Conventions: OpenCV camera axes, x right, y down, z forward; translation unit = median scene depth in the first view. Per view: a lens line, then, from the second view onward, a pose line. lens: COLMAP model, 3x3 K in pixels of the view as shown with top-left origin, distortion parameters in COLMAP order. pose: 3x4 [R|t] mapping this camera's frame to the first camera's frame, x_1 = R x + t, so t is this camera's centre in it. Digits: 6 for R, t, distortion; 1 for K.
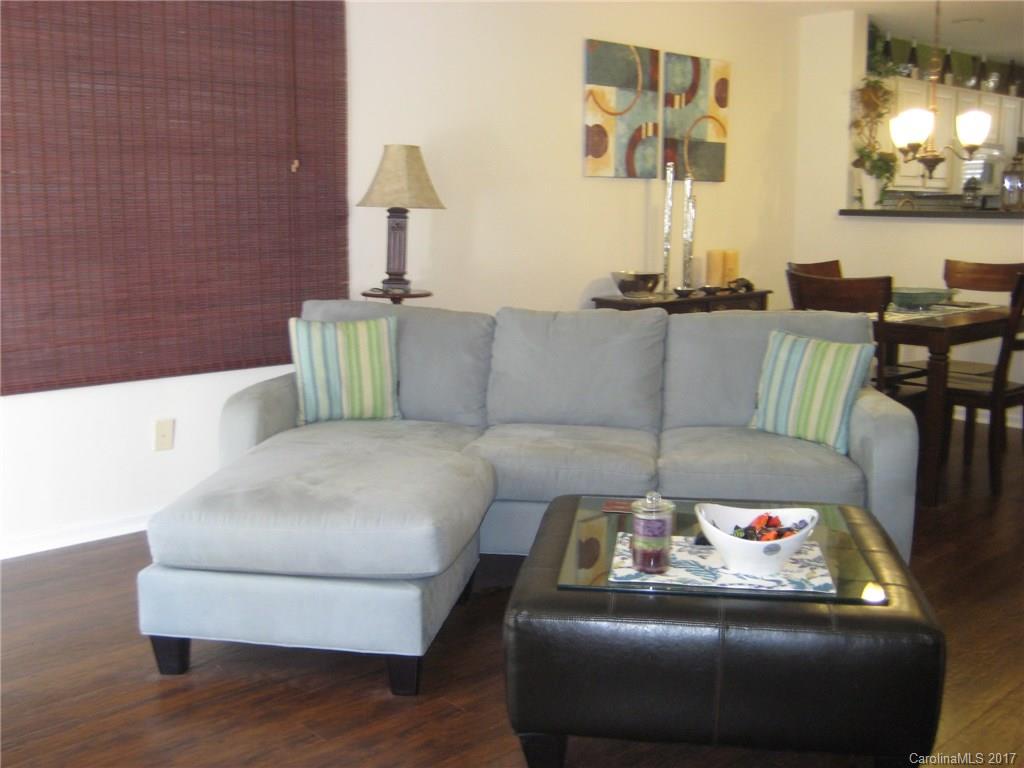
lens RADIAL K [[1075.4, 0, 512.0], [0, 1075.4, 384.0], [0, 0, 1]] dist [-0.139116, 0.174635]
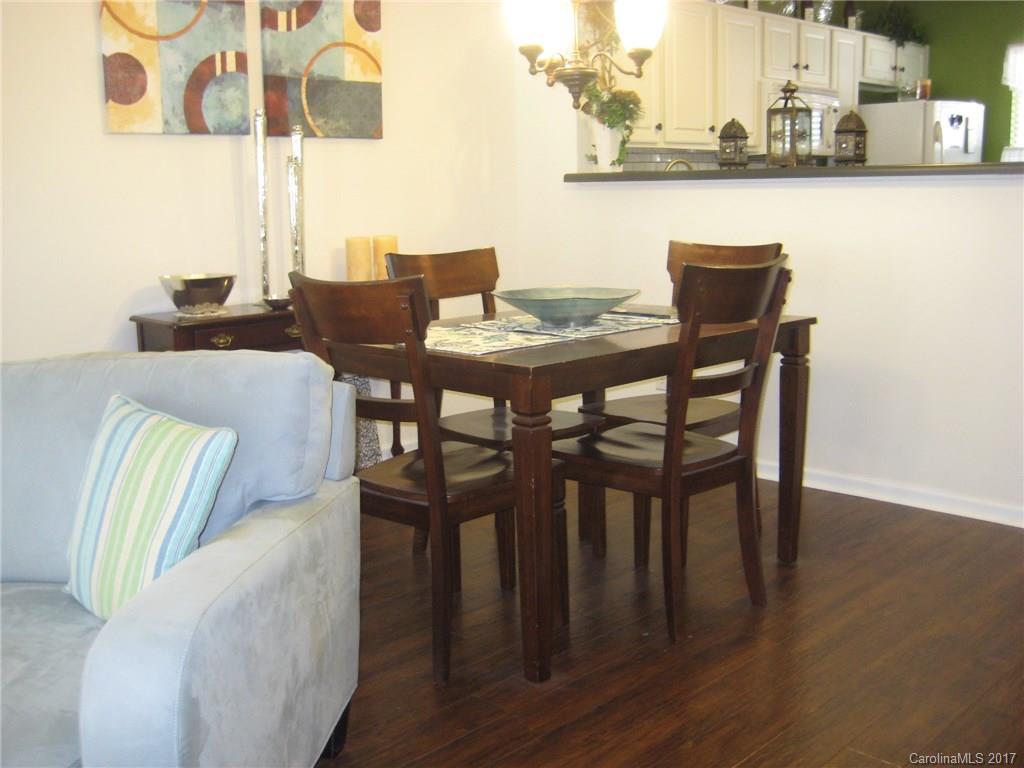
lens RADIAL K [[1075.4, 0, 512.0], [0, 1075.4, 384.0], [0, 0, 1]] dist [-0.139116, 0.174635]
pose [[0.999062, -0.028306, 0.032781, 0.275102], [0.028074, 0.999577, 0.007530, -0.034967], [-0.032980, -0.006603, 0.999434, 0.321329]]
